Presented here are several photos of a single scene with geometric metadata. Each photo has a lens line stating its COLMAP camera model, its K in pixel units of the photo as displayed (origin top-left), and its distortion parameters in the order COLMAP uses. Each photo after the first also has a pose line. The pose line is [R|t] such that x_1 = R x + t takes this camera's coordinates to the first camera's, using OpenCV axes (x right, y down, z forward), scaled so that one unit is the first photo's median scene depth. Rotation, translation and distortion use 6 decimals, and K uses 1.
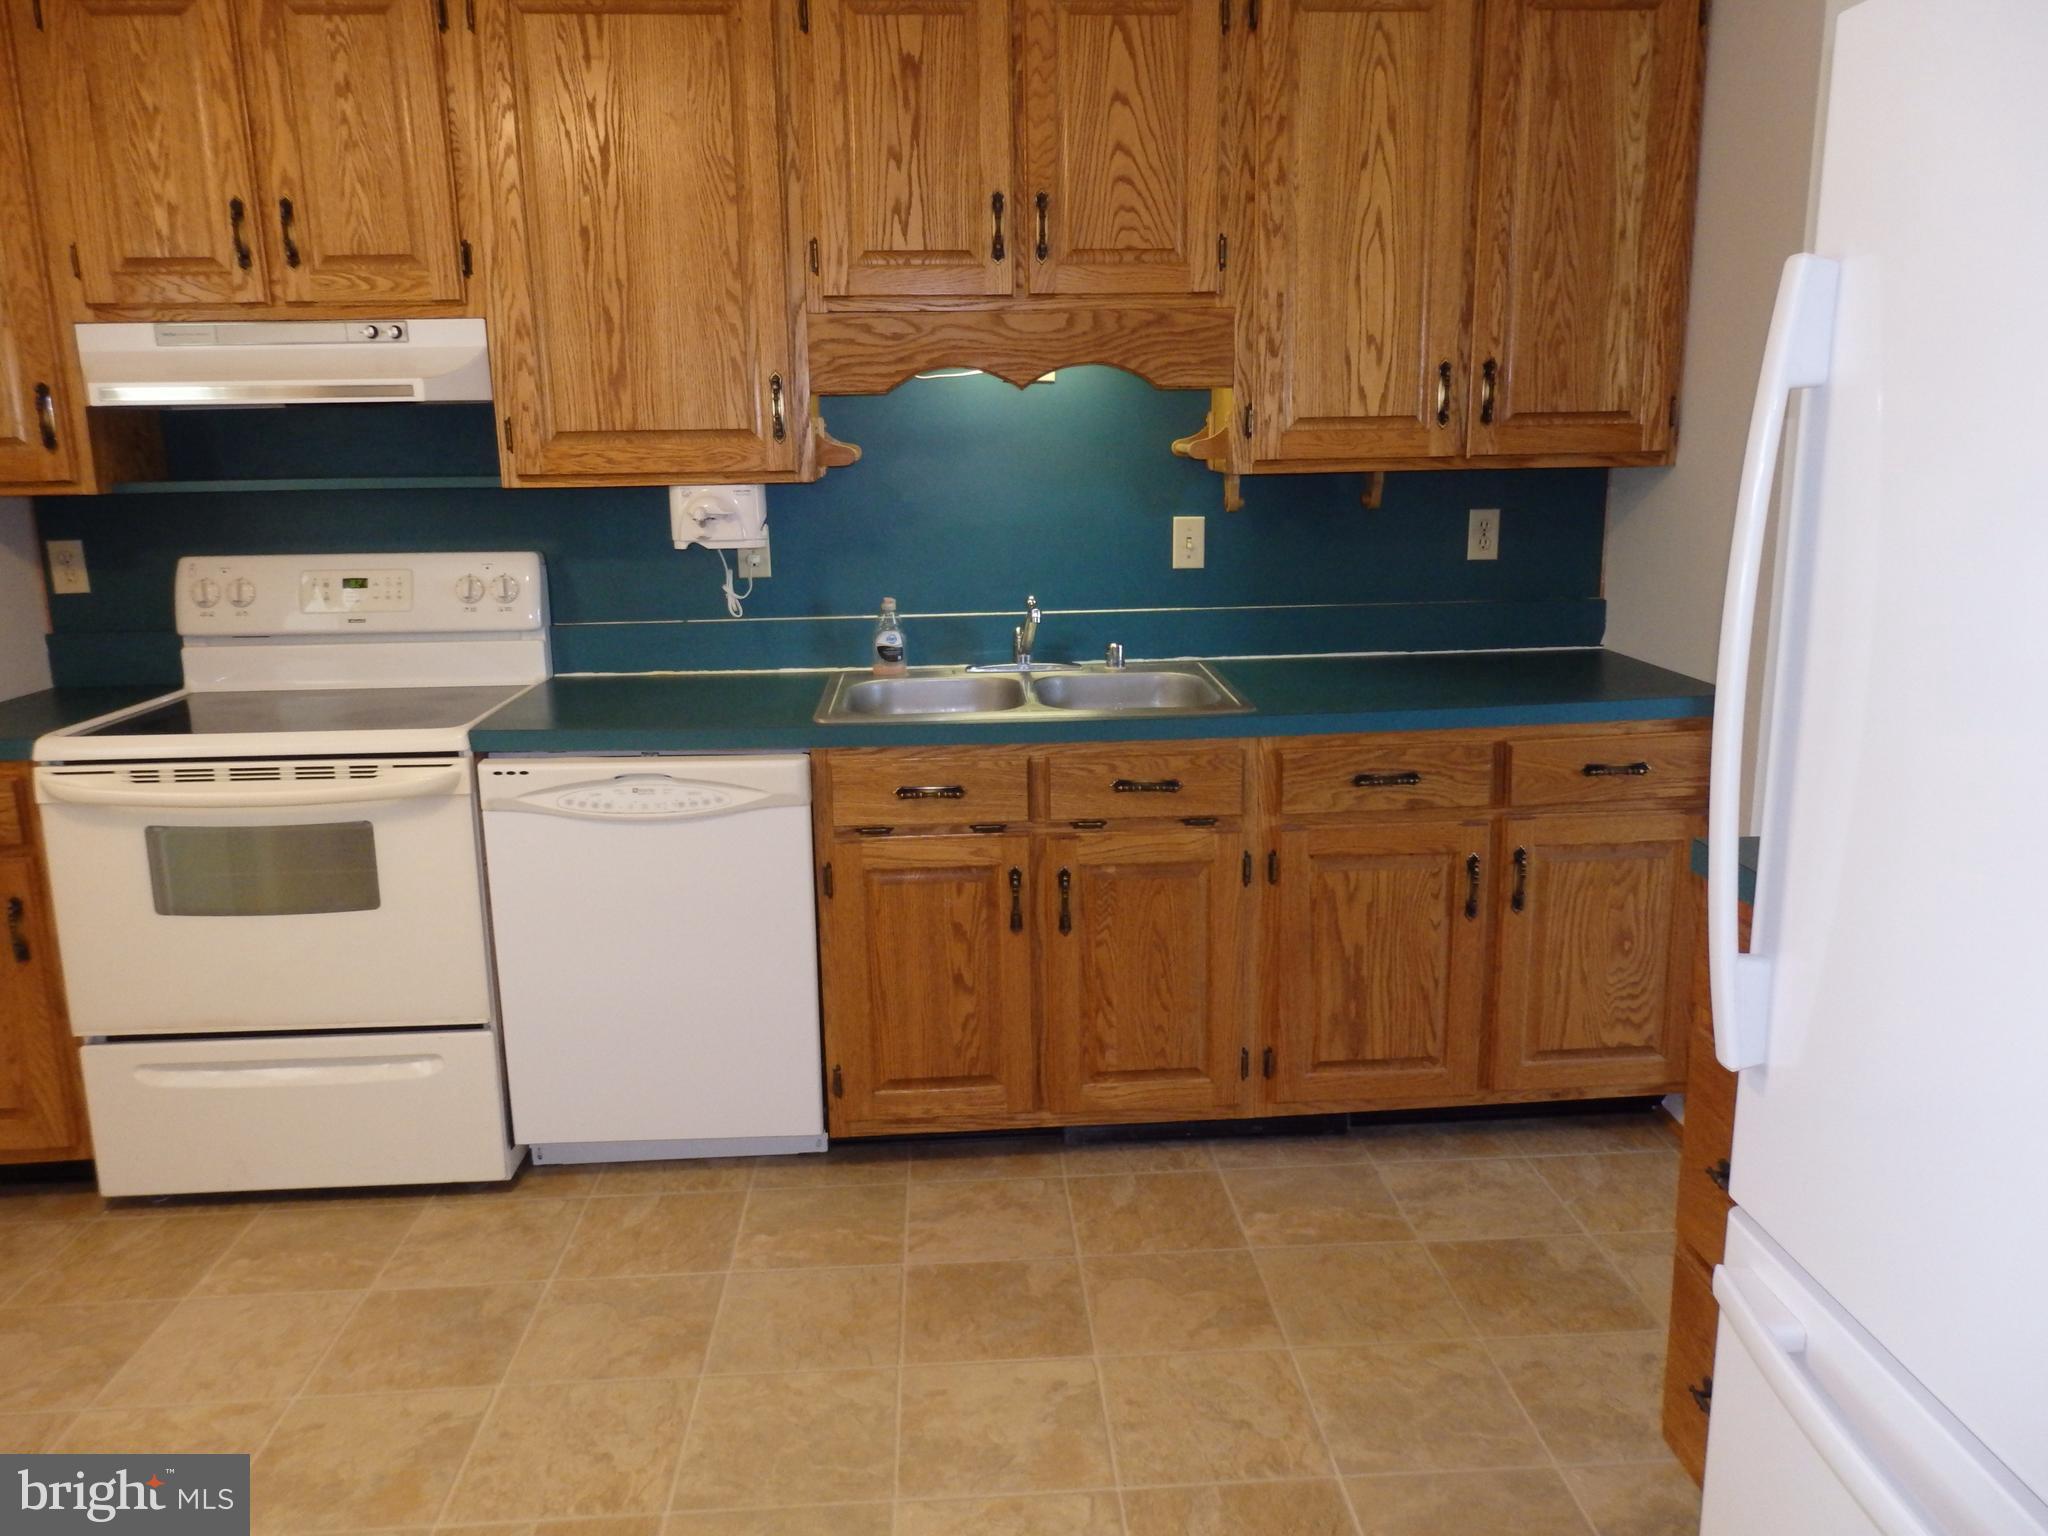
lens RADIAL K [[1516.8, 0, 1024.0], [0, 1516.8, 768.0], [0, 0, 1]] dist [0.006300, 0.003184]
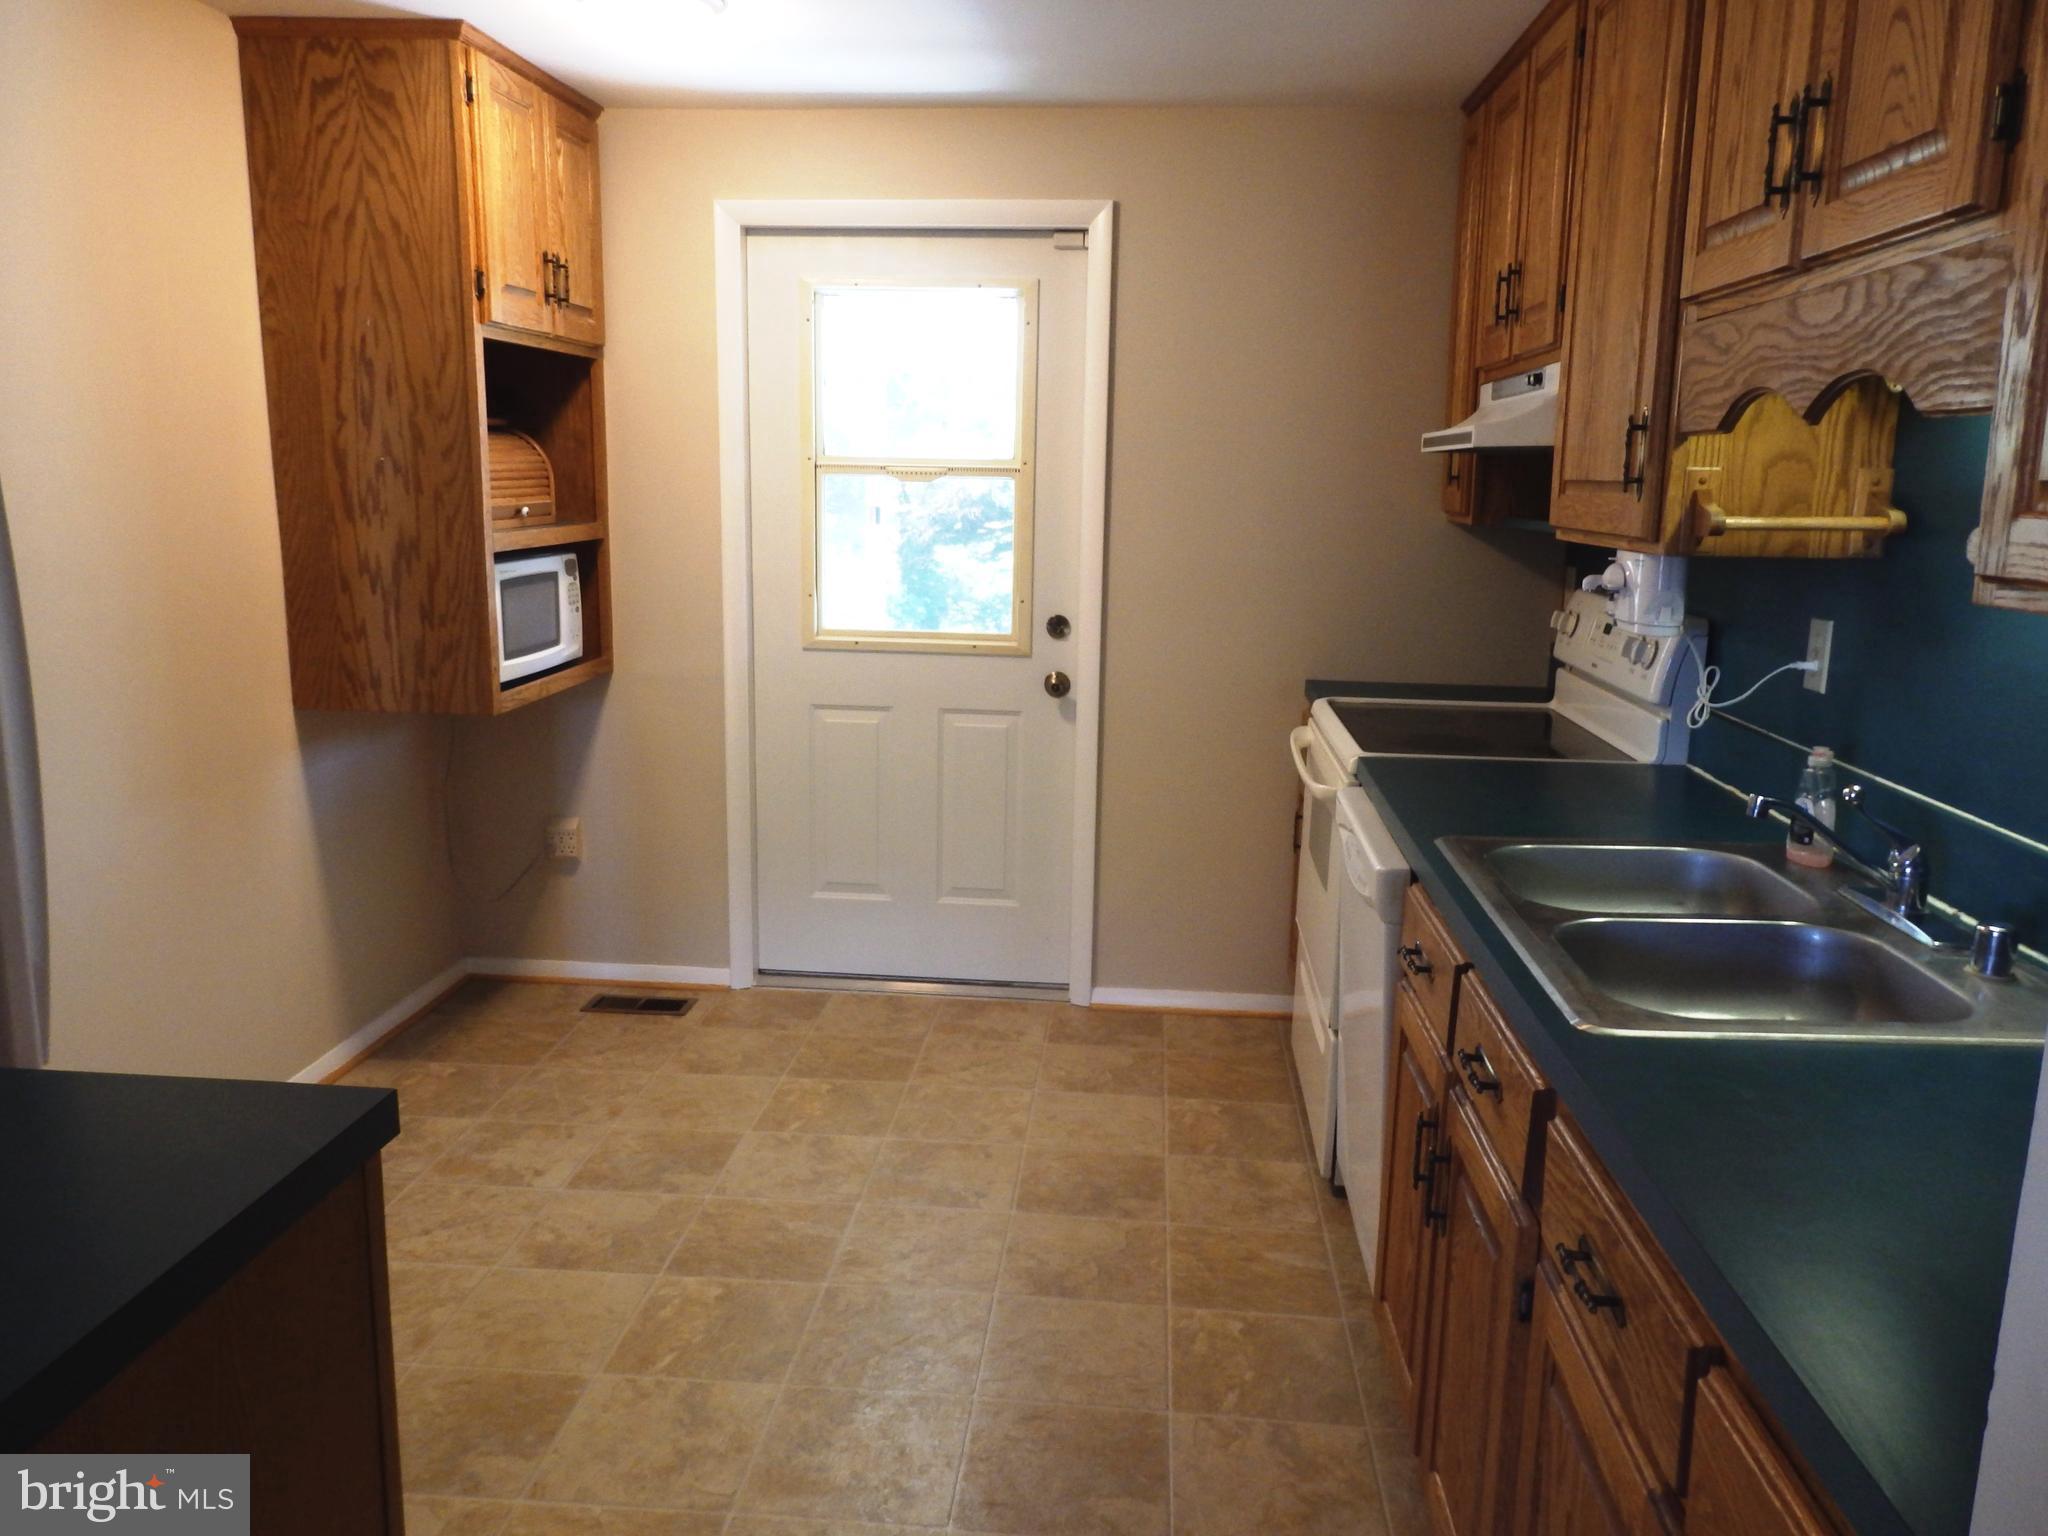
lens RADIAL K [[1516.8, 0, 1024.0], [0, 1516.8, 768.0], [0, 0, 1]] dist [0.006300, 0.003184]
pose [[-0.140199, 0.206225, -0.968409, 0.729534], [-0.222287, 0.946546, 0.233750, -0.224412], [0.964849, 0.248036, -0.086864, 0.911581]]
